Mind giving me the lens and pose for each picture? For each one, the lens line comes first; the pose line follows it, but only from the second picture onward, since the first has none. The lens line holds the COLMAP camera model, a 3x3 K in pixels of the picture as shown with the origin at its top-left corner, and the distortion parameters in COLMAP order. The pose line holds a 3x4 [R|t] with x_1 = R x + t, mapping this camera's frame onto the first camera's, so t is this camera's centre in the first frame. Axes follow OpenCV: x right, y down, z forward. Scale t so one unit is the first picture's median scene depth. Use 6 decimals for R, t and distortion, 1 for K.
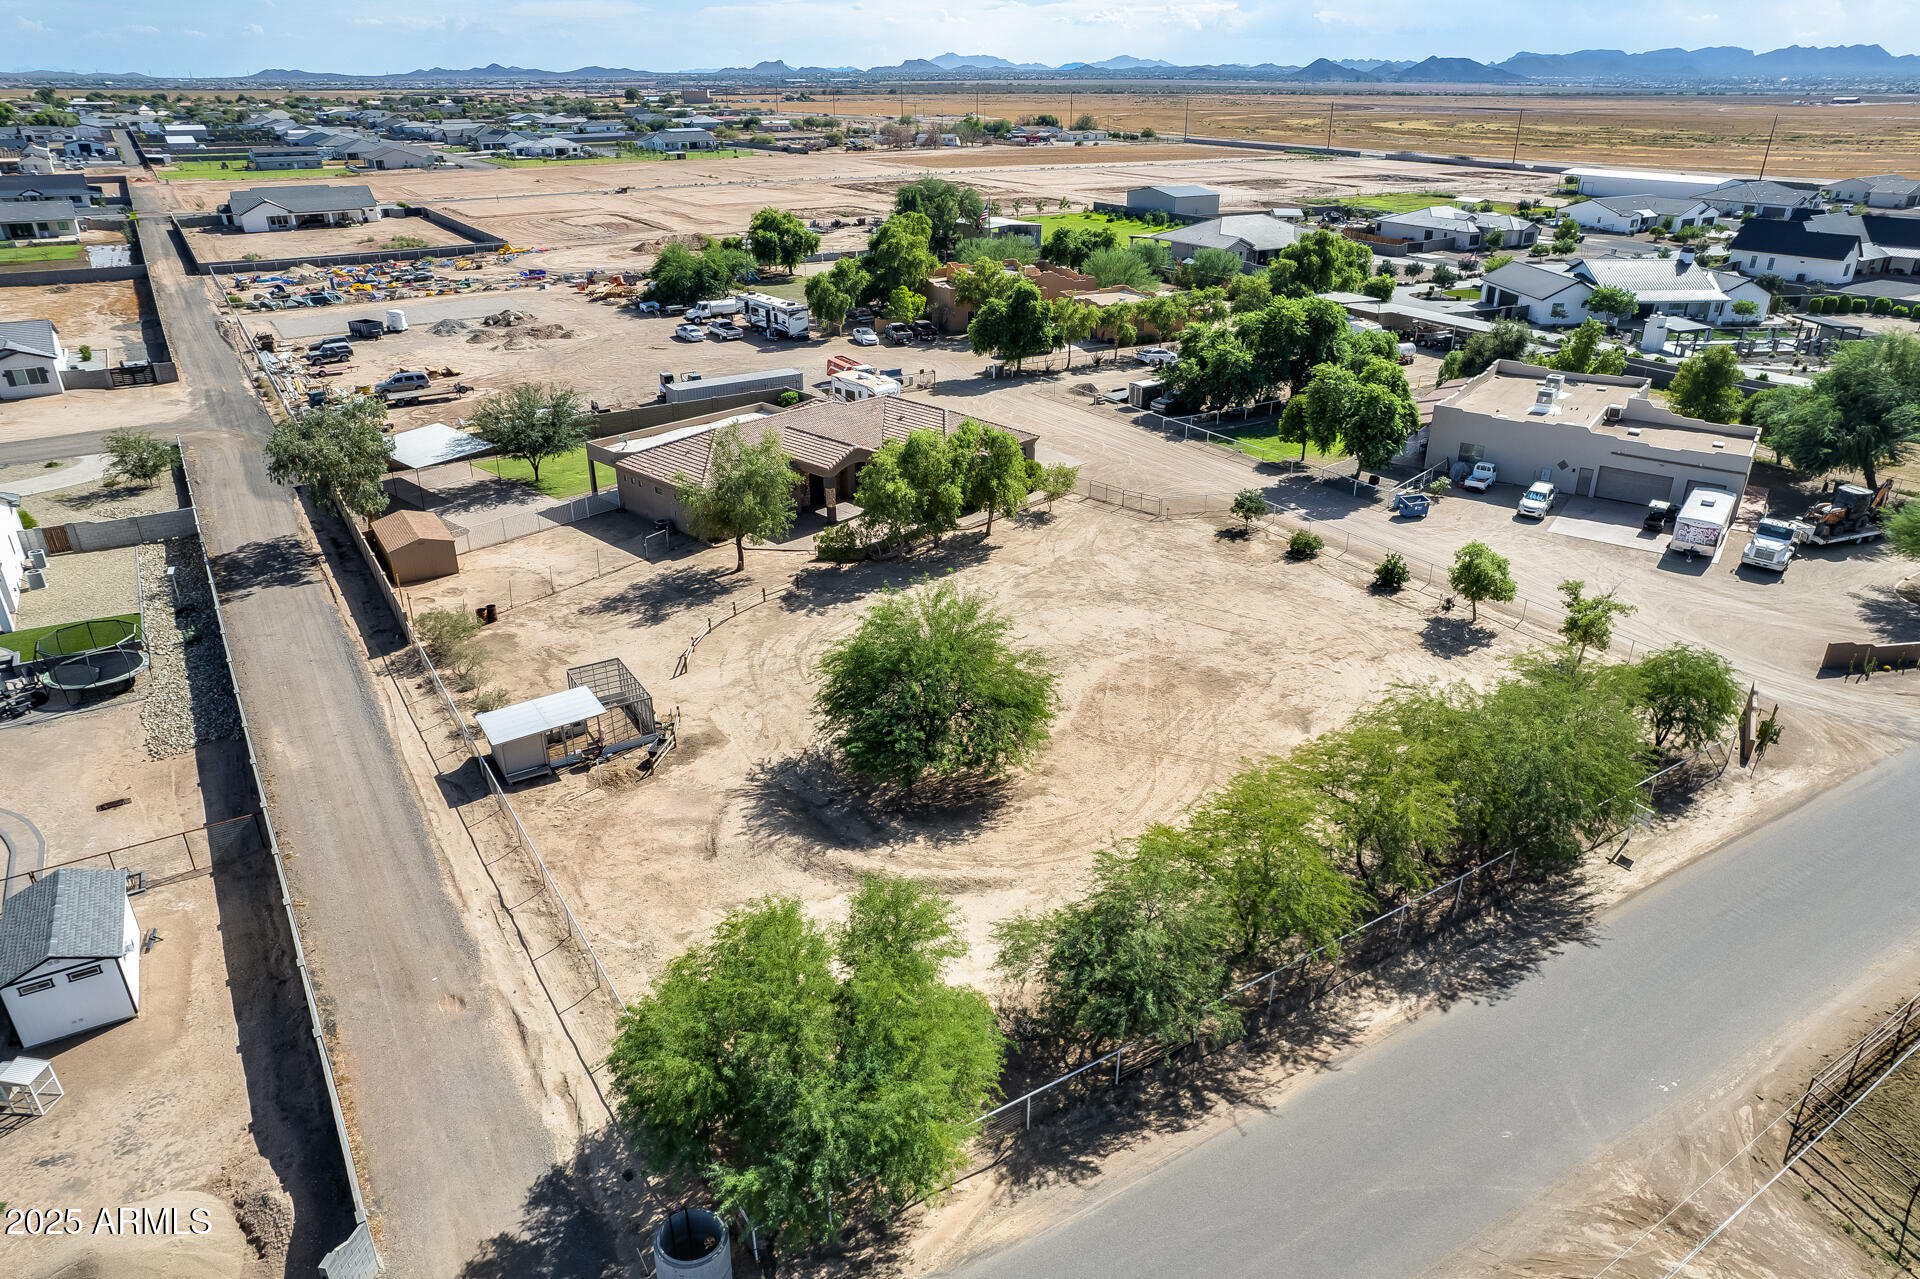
lens RADIAL K [[1251.0, 0, 972.6], [0, 1251.0, 627.5], [0, 0, 1]] dist [-0.078944, 0.076331]
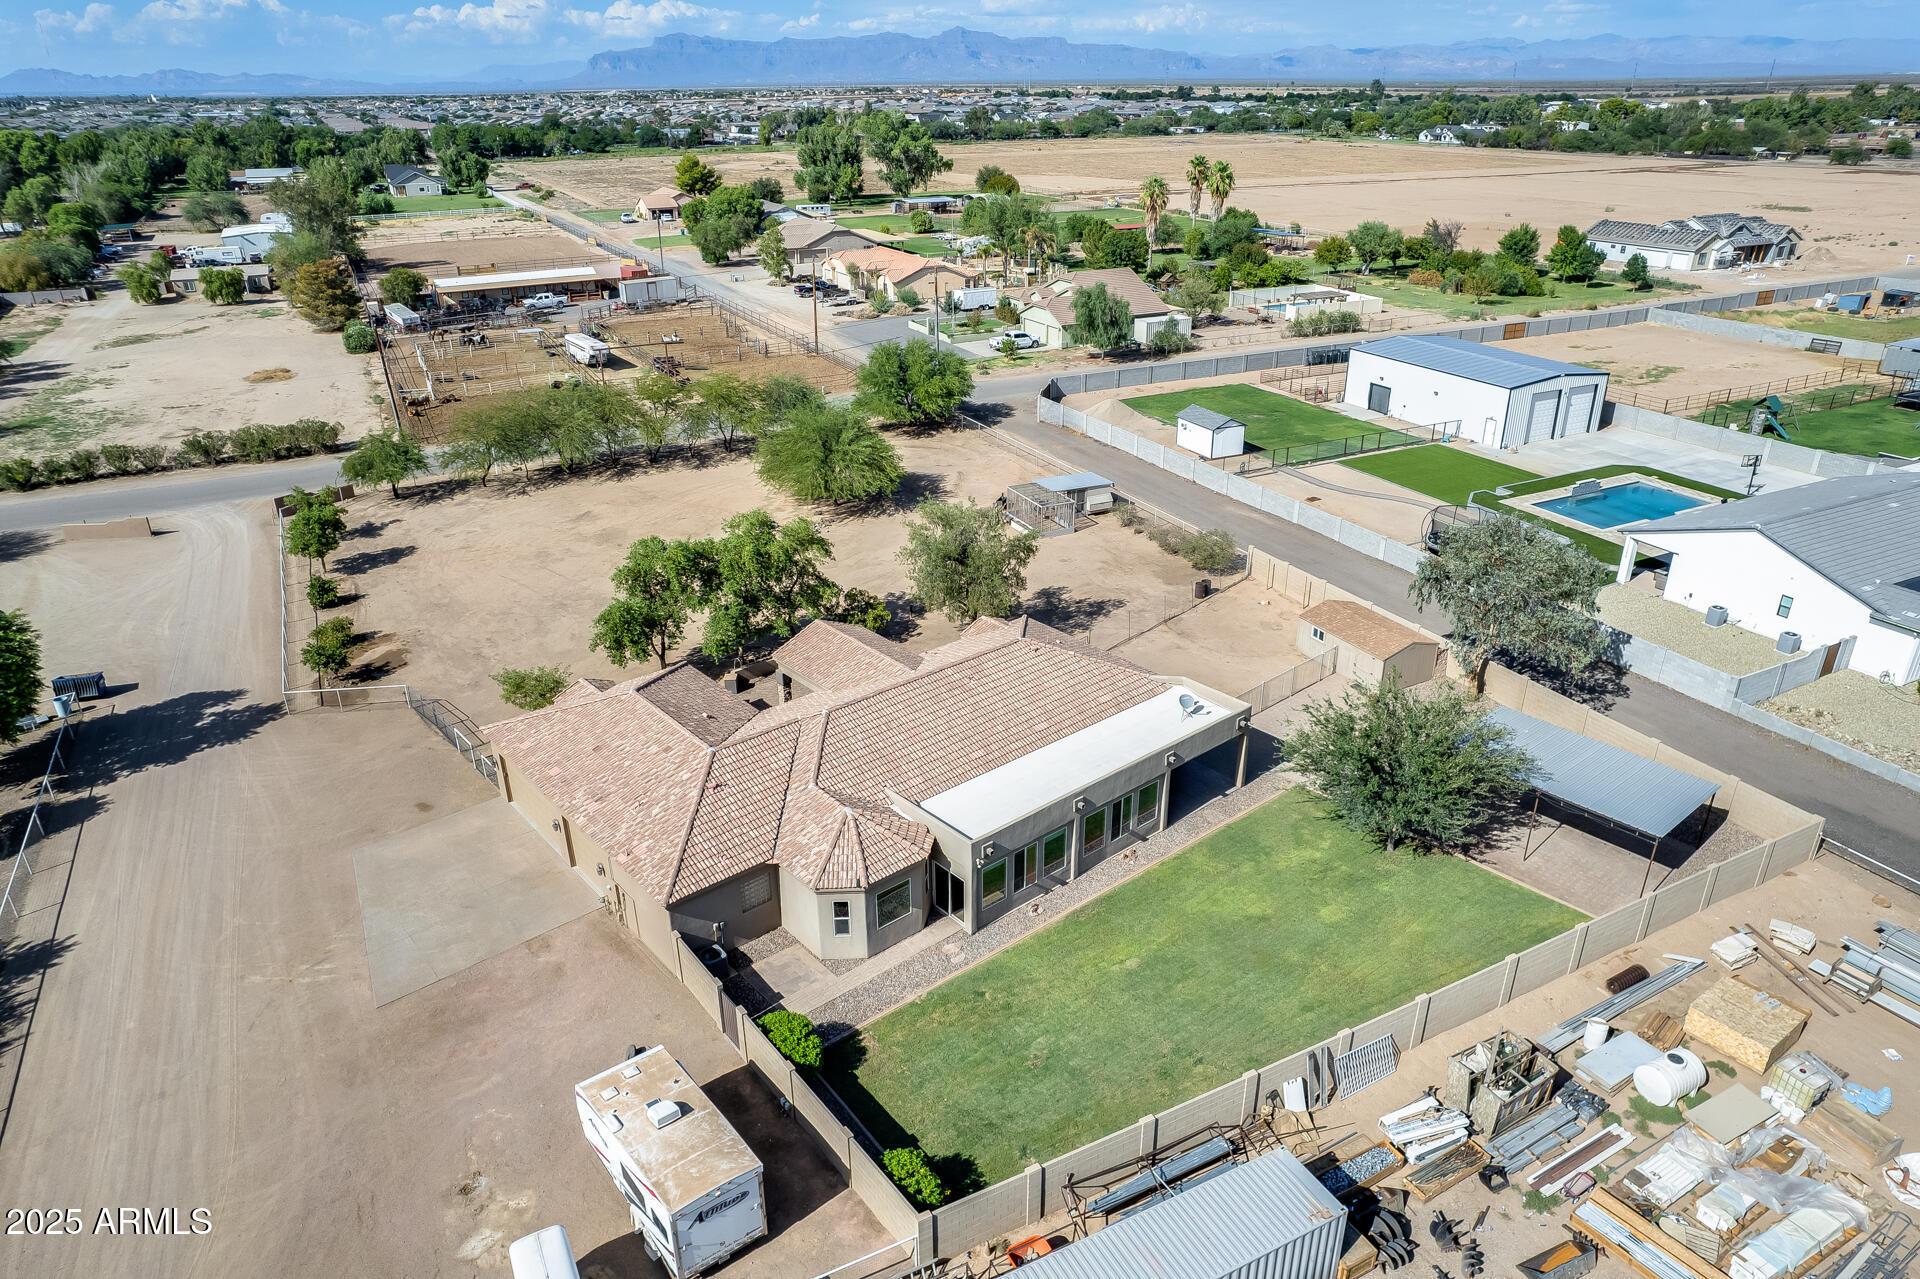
lens RADIAL K [[1251.0, 0, 972.6], [0, 1251.0, 627.5], [0, 0, 1]] dist [-0.078944, 0.076331]
pose [[-0.995036, -0.033855, 0.093575, -0.221644], [0.046639, 0.672015, 0.739068, -0.591676], [-0.087905, 0.739764, -0.667100, 1.318606]]
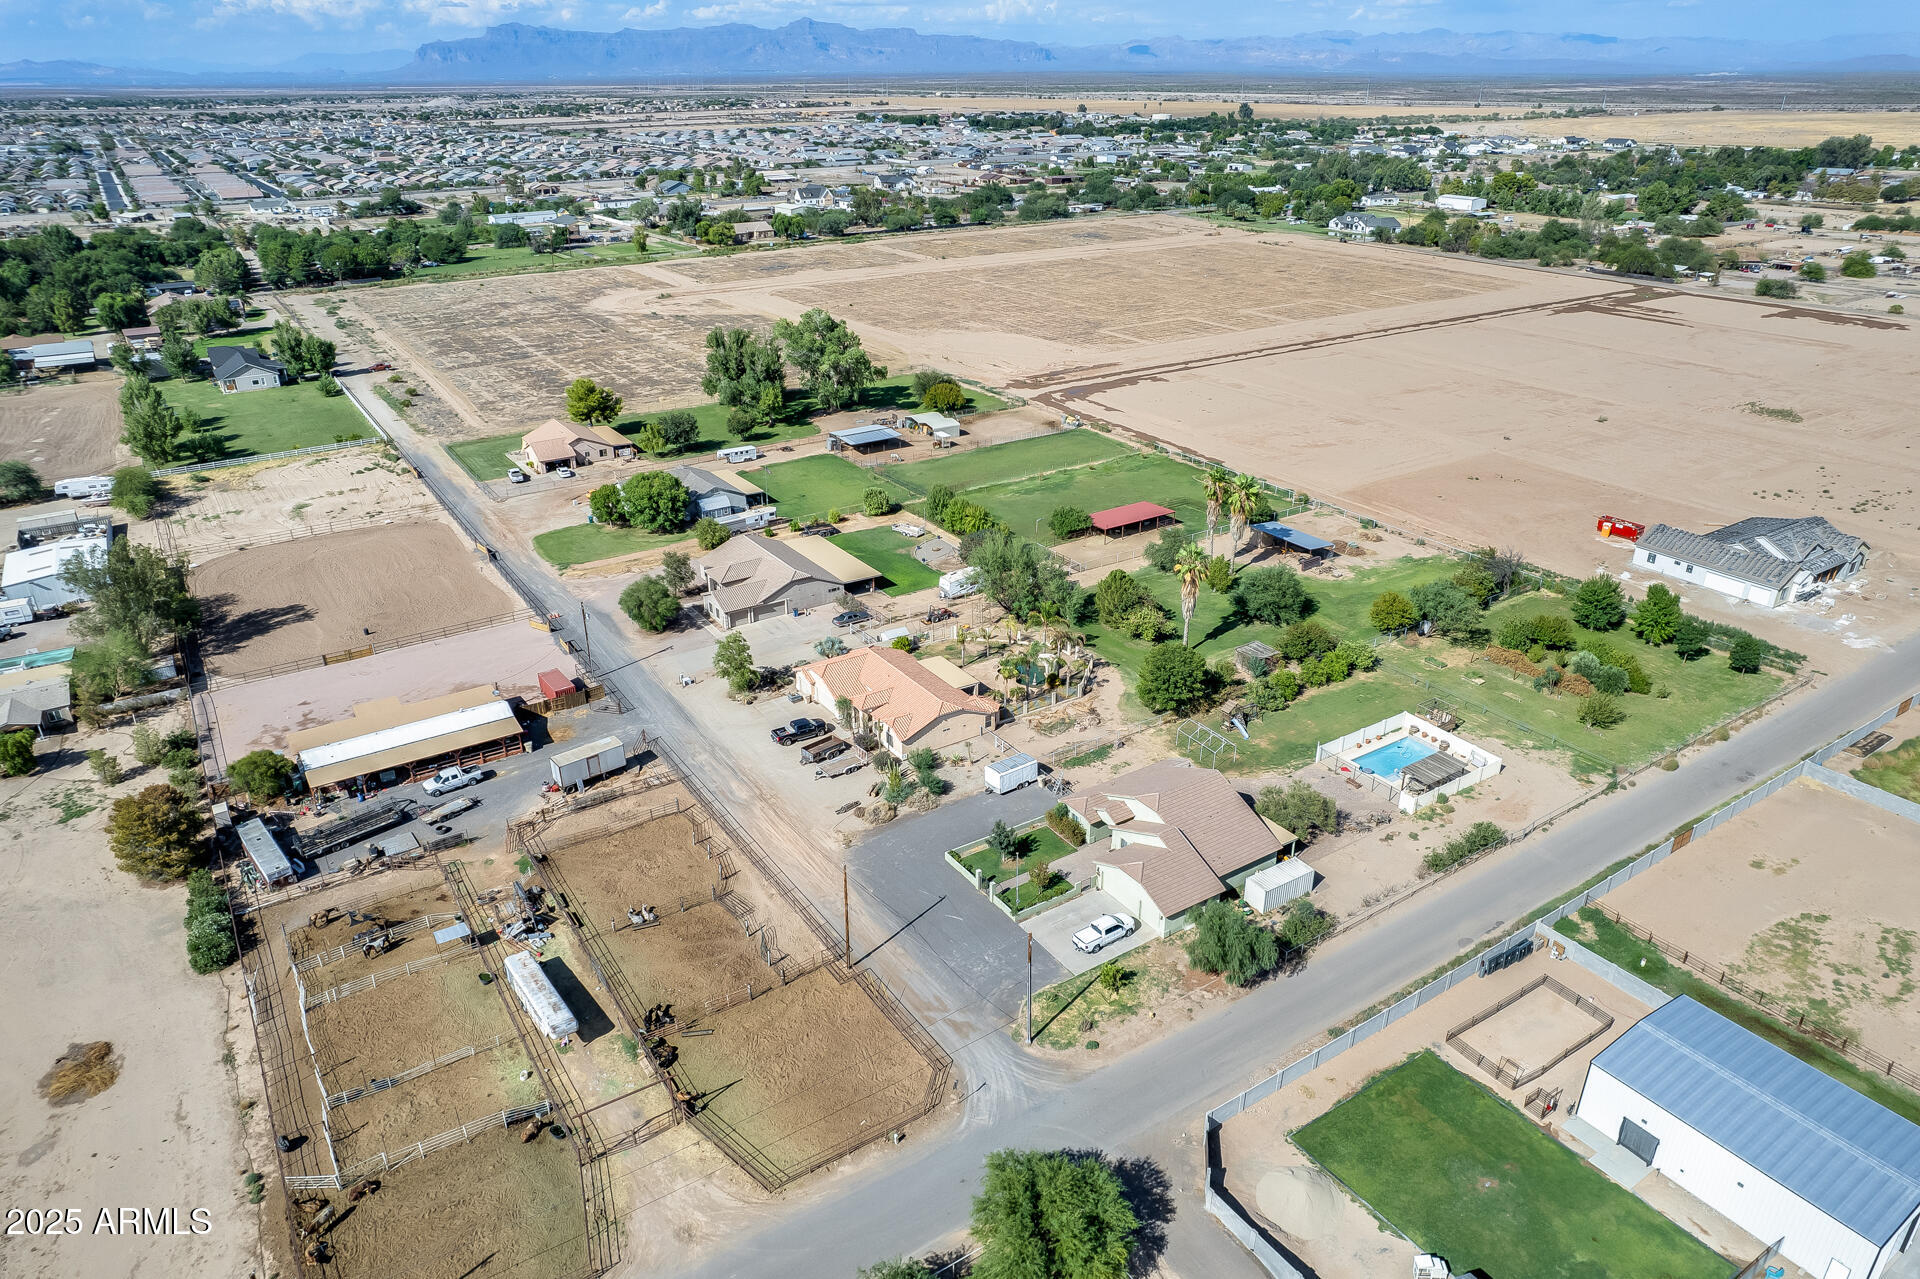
lens RADIAL K [[1251.0, 0, 972.6], [0, 1251.0, 627.5], [0, 0, 1]] dist [-0.078944, 0.076331]
pose [[-0.999895, 0.009891, -0.010635, 0.011165], [-0.001436, 0.661334, 0.750090, -0.775420], [0.014452, 0.750027, -0.661250, 0.615892]]
